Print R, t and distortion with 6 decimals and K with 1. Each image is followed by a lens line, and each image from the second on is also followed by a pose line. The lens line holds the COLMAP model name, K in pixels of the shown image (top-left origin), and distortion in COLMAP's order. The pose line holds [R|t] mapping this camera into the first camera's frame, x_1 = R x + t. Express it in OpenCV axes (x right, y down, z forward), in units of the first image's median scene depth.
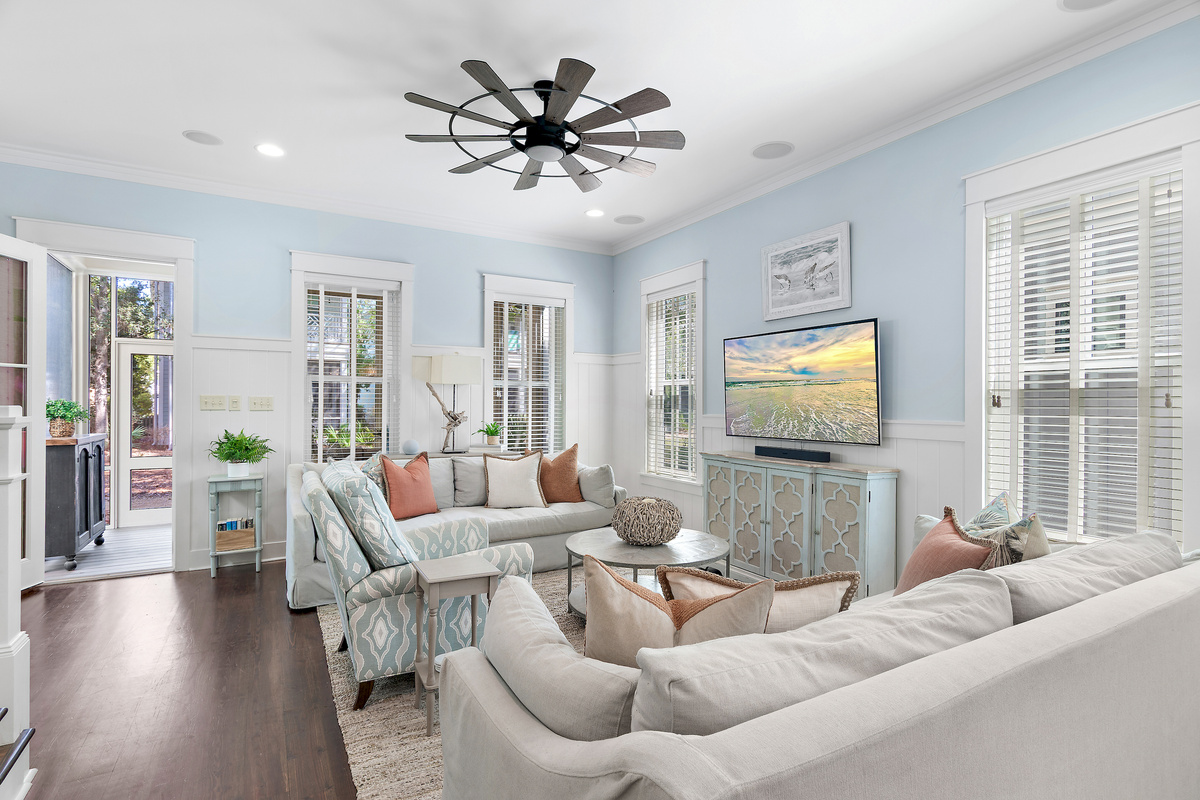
lens RADIAL K [[592.9, 0, 600.0], [0, 592.9, 400.0], [0, 0, 1]] dist [0.000329, -0.000103]
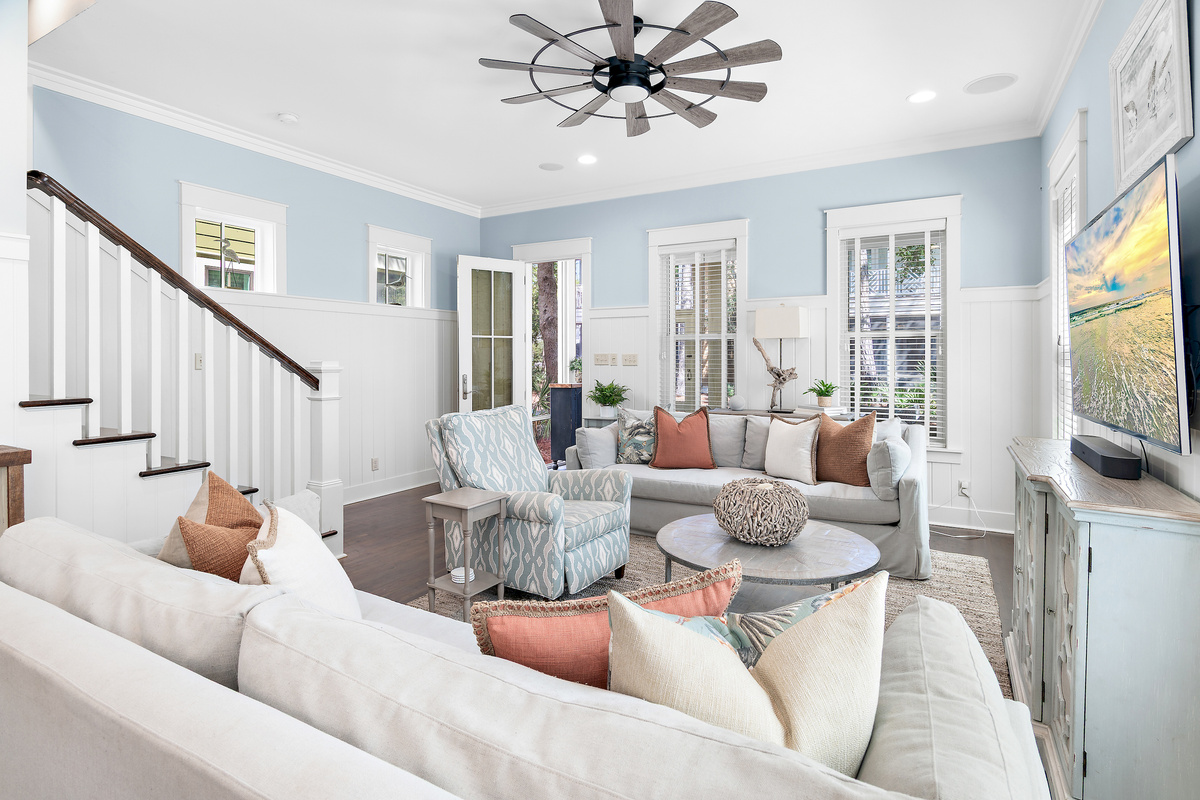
lens RADIAL K [[599.3, 0, 601.3], [0, 599.3, 356.3], [0, 0, 1]] dist [0.000749, 0.000142]
pose [[0.506220, -0.008313, -0.862364, 0.477778], [0.006621, 0.999962, -0.005752, 0.005396], [0.862379, -0.002798, 0.506256, 0.322839]]
